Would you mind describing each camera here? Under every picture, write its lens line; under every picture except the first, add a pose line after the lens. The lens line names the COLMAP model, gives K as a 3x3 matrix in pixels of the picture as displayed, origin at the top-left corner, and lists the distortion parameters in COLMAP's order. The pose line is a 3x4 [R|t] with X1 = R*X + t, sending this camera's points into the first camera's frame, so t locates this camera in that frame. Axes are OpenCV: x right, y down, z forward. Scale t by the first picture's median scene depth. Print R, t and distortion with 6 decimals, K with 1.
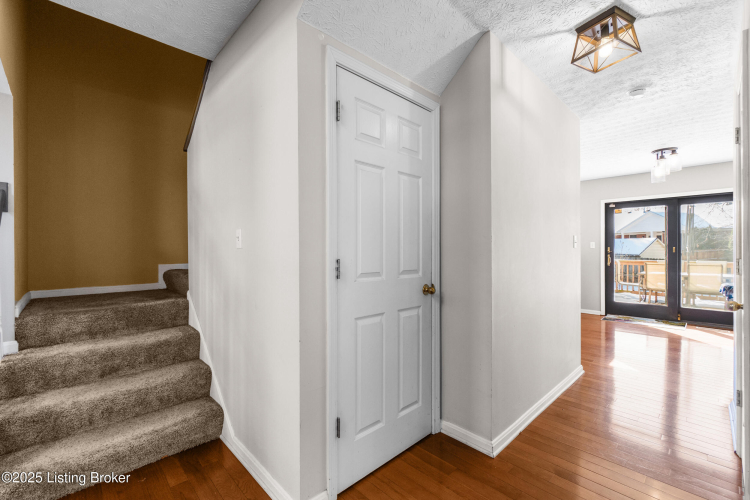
lens RADIAL K [[323.2, 0, 371.4], [0, 323.2, 251.2], [0, 0, 1]] dist [-0.000518, 0.000223]
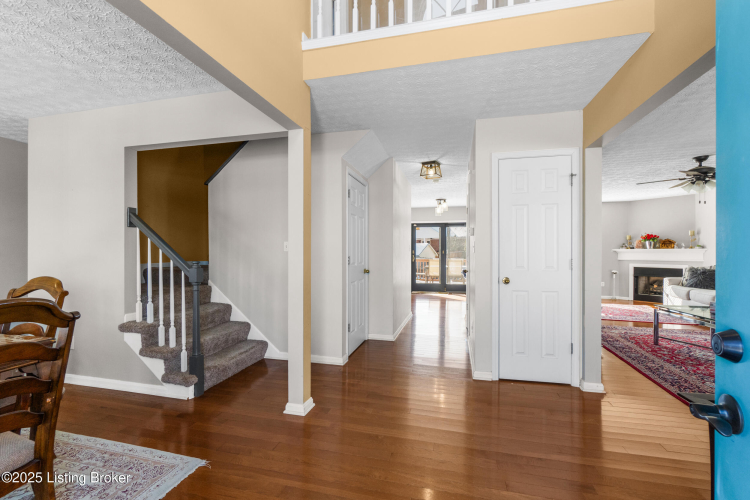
lens RADIAL K [[329.6, 0, 371.4], [0, 329.6, 256.8], [0, 0, 1]] dist [-0.008397, 0.000283]
pose [[0.846646, -0.006874, 0.532113, -0.376145], [0.000956, 0.999935, 0.011396, 0.000441], [-0.532156, -0.009140, 0.846597, -0.337417]]
